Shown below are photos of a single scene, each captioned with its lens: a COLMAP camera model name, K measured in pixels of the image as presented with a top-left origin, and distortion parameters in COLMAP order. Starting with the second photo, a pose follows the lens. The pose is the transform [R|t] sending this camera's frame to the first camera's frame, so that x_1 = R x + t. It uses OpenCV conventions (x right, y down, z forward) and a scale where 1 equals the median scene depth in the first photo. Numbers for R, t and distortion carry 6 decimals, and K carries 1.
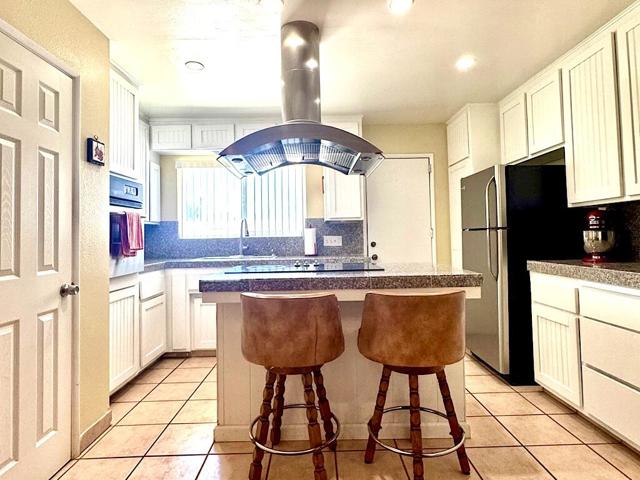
lens RADIAL K [[371.3, 0, 319.2], [0, 371.3, 223.9], [0, 0, 1]] dist [0.001393, 0.000937]
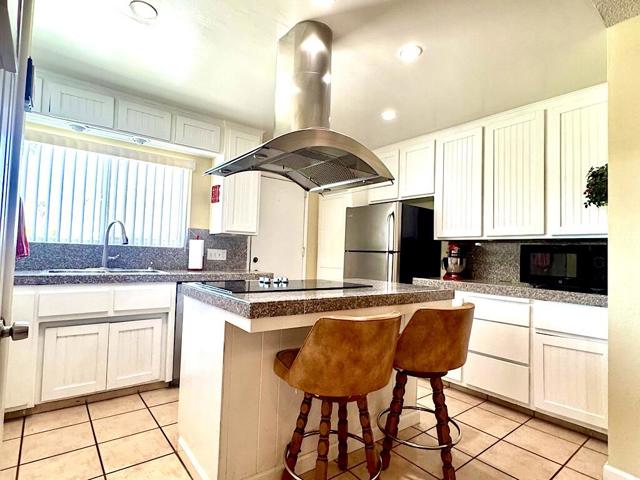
lens RADIAL K [[344.1, 0, 320.0], [0, 344.1, 240.0], [0, 0, 1]] dist [-0.001917, -0.000335]
pose [[0.787255, 0.072460, 0.612356, -0.411044], [-0.071338, 0.997106, -0.026274, 0.018756], [-0.612487, -0.023000, 0.790146, 0.220683]]
